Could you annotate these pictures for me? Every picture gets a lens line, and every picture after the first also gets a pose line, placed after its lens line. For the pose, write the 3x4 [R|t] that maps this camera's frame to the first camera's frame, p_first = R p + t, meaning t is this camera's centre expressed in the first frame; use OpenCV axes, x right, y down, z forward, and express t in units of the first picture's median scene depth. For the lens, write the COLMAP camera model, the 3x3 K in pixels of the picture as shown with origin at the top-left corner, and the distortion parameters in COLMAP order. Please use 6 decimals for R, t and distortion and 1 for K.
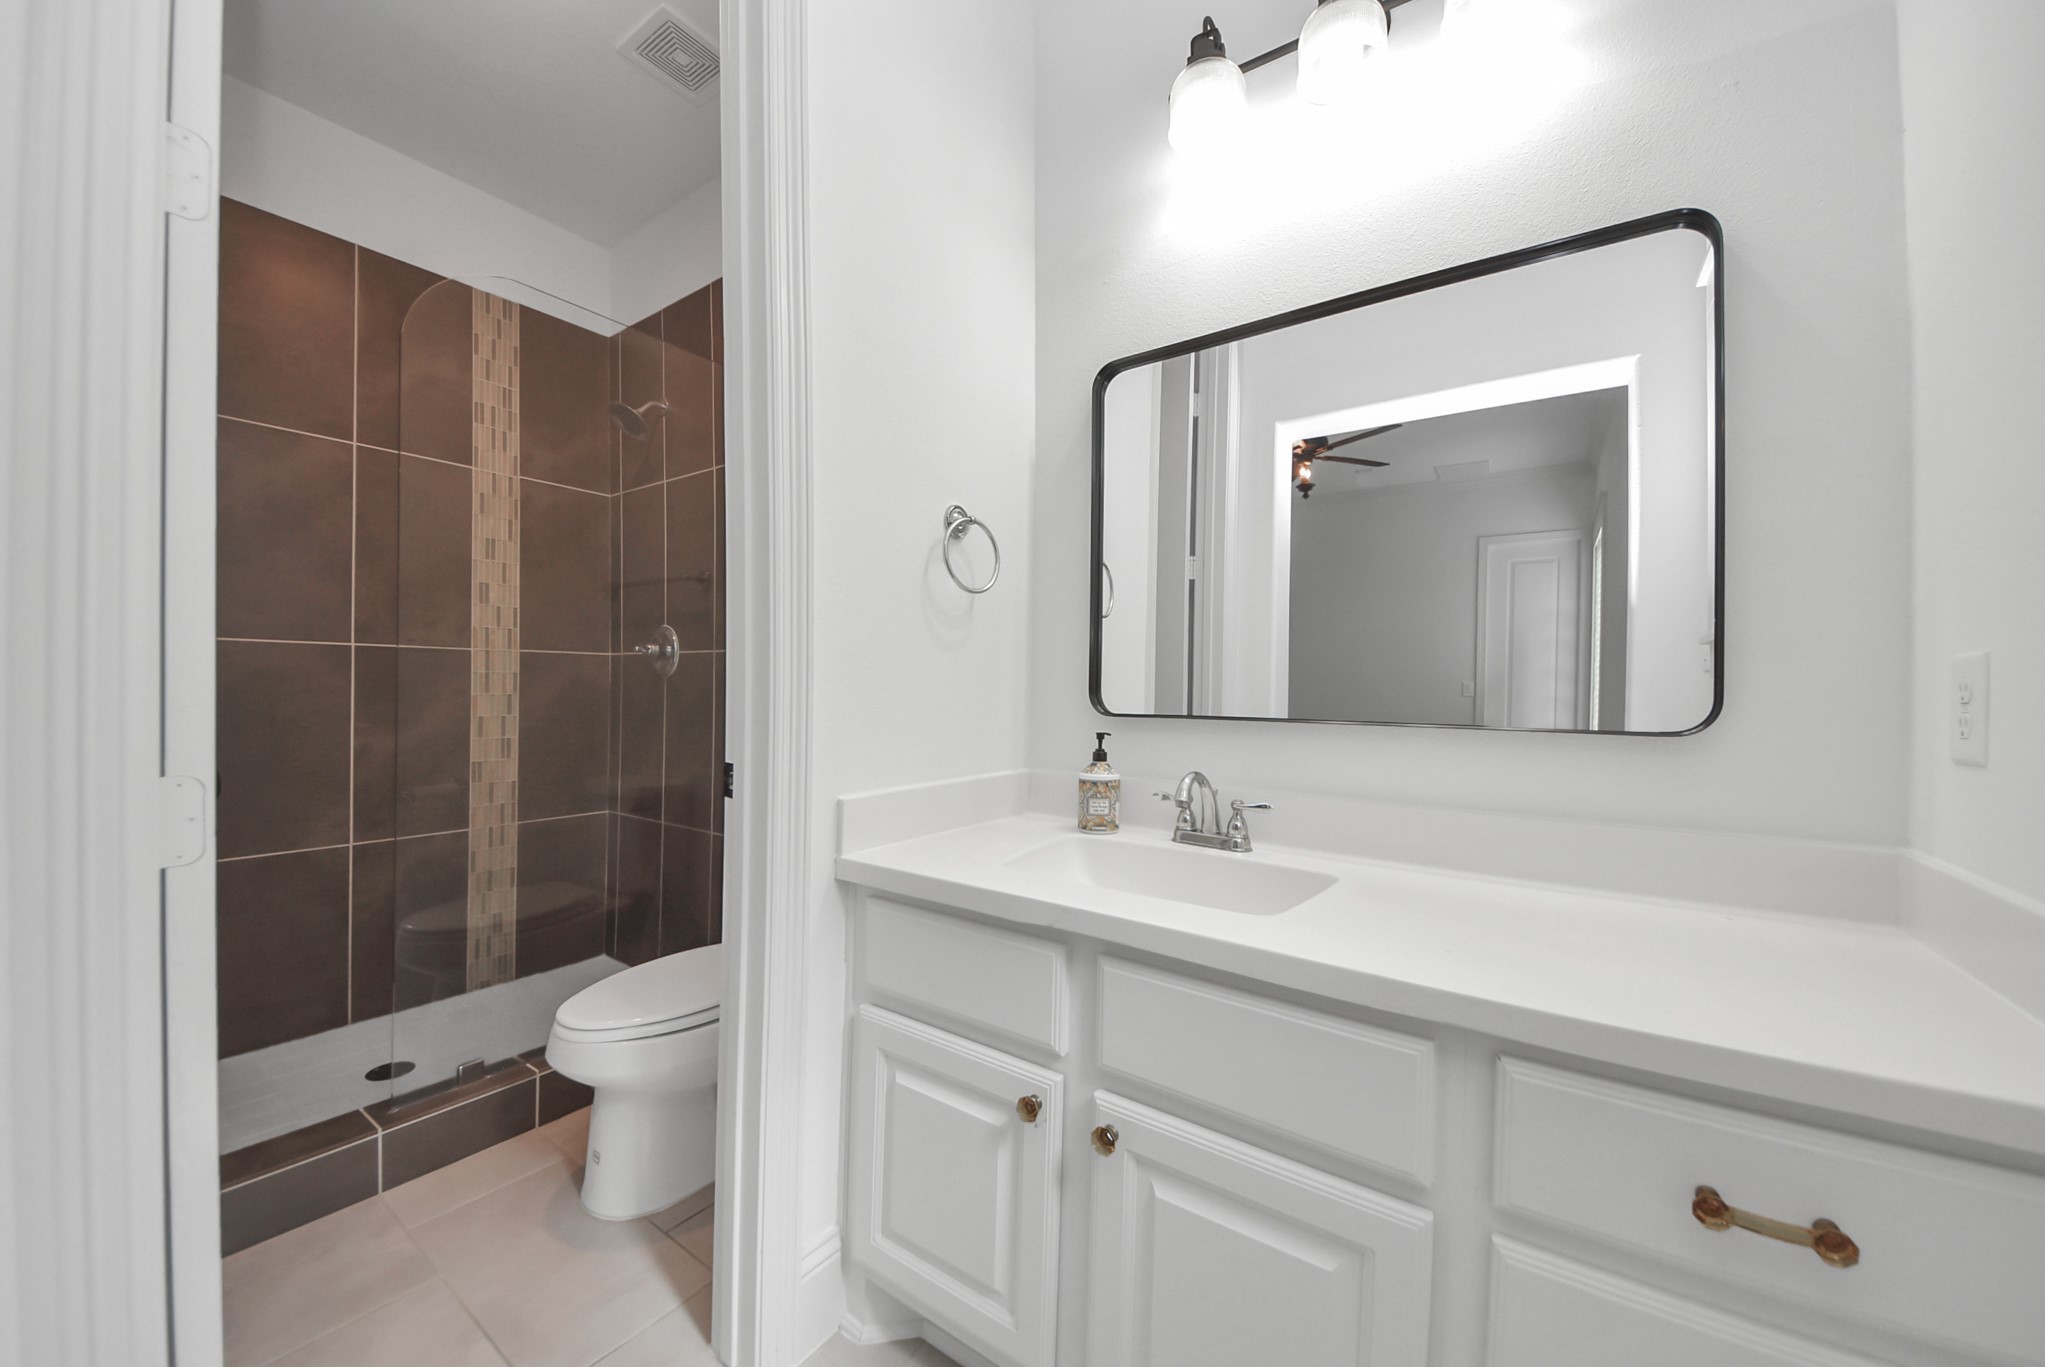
lens RADIAL K [[773.1, 0, 1048.0], [0, 773.1, 690.3], [0, 0, 1]] dist [-0.002202, -0.000336]
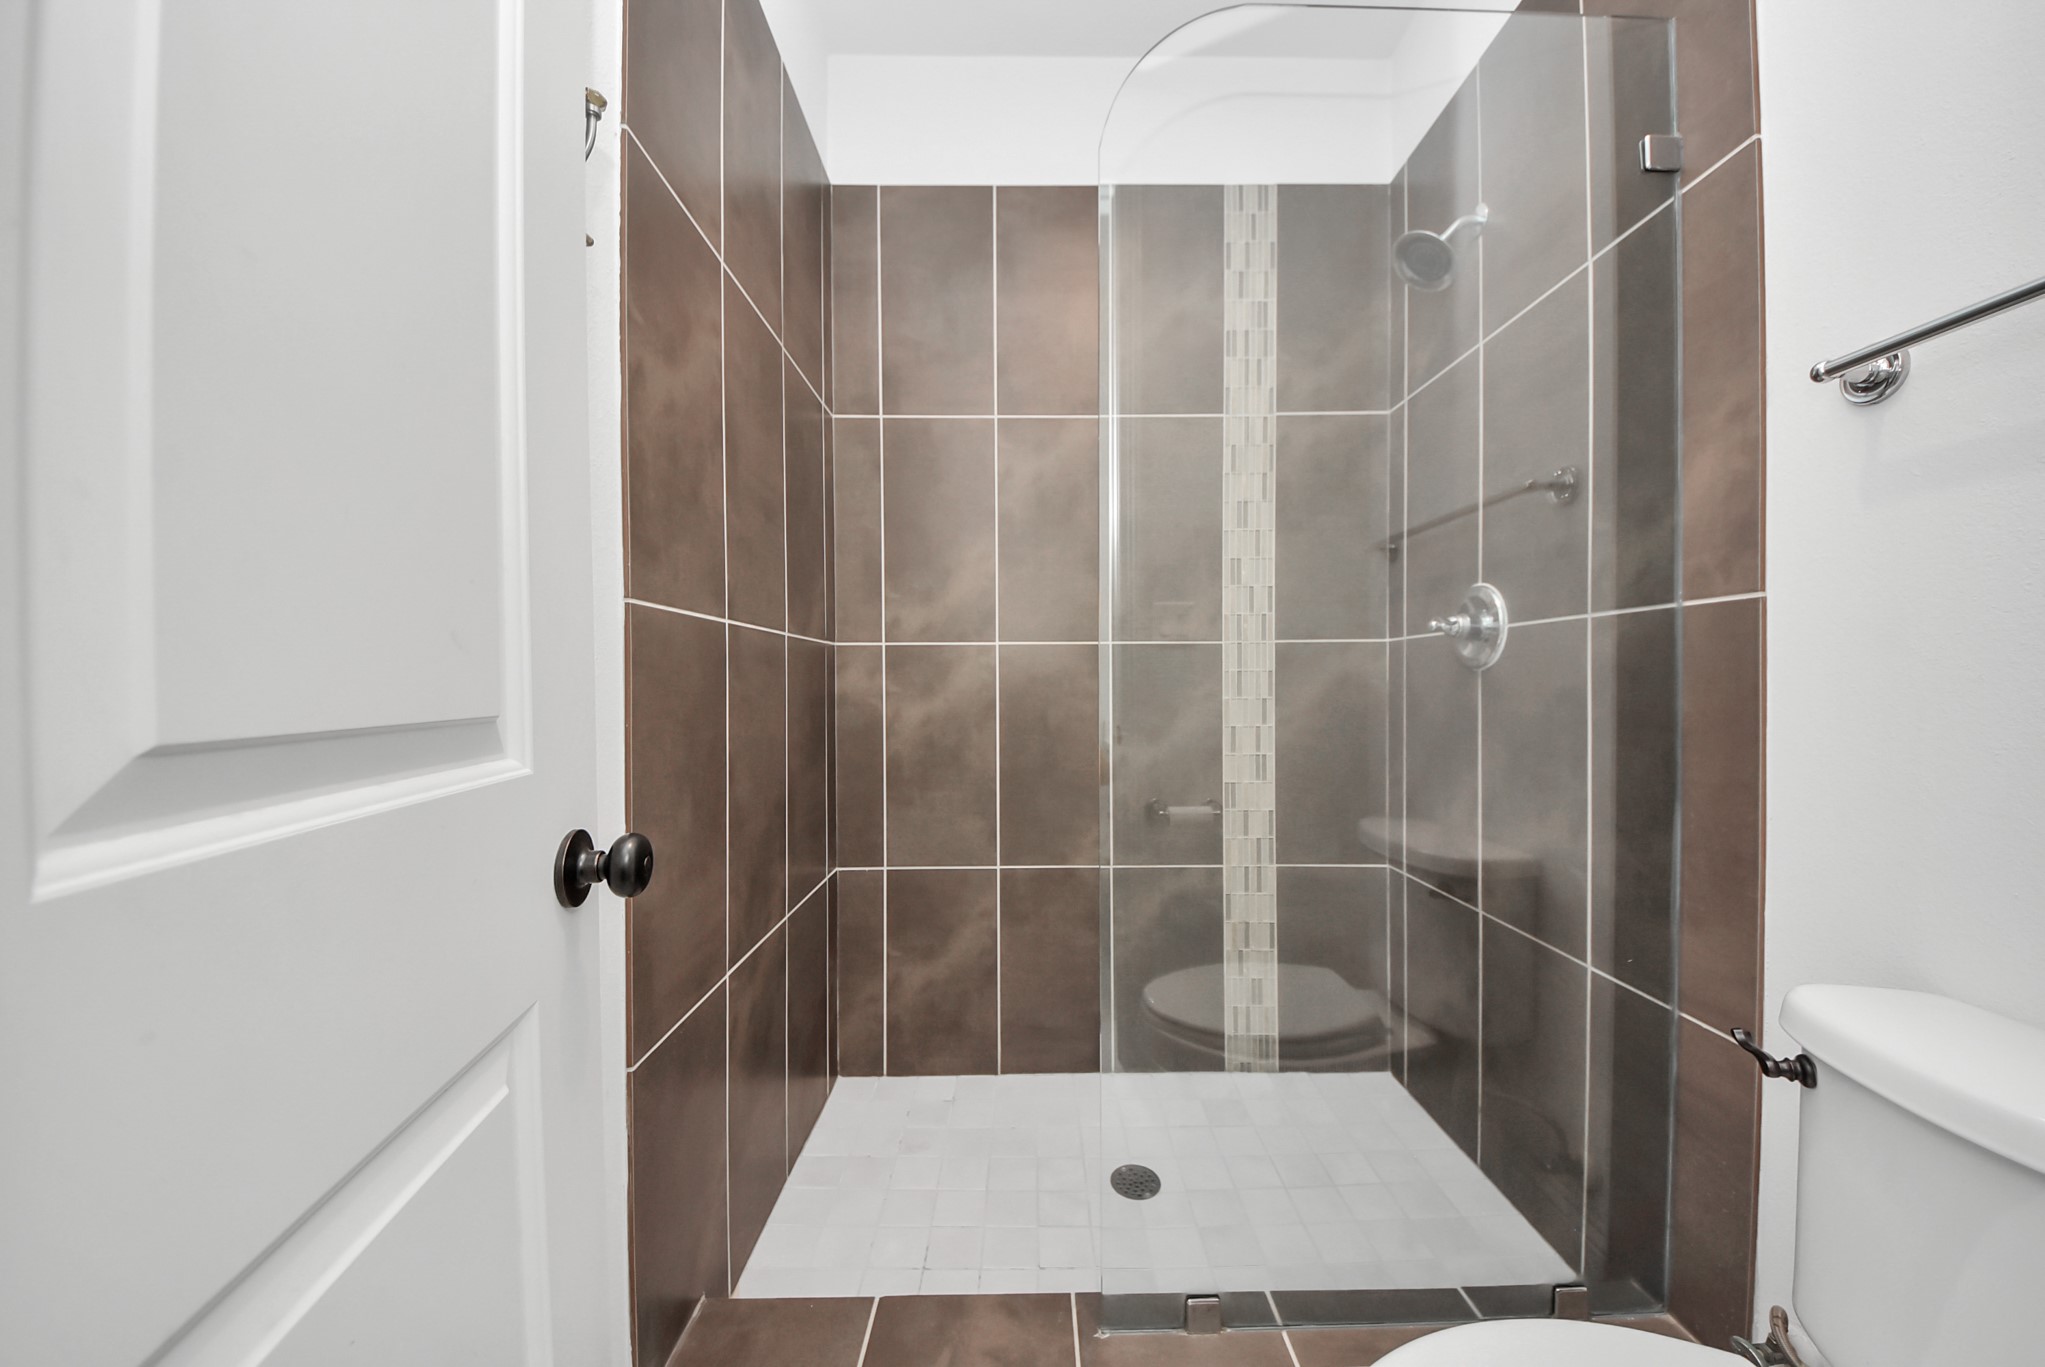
lens RADIAL K [[754.5, 0, 1064.8], [0, 754.5, 683.4], [0, 0, 1]] dist [0.065476, -0.000097]
pose [[0.606647, -0.010279, -0.794905, -0.215772], [0.004556, 0.999945, -0.009453, -0.003497], [0.794958, 0.002113, 0.606661, 0.382911]]
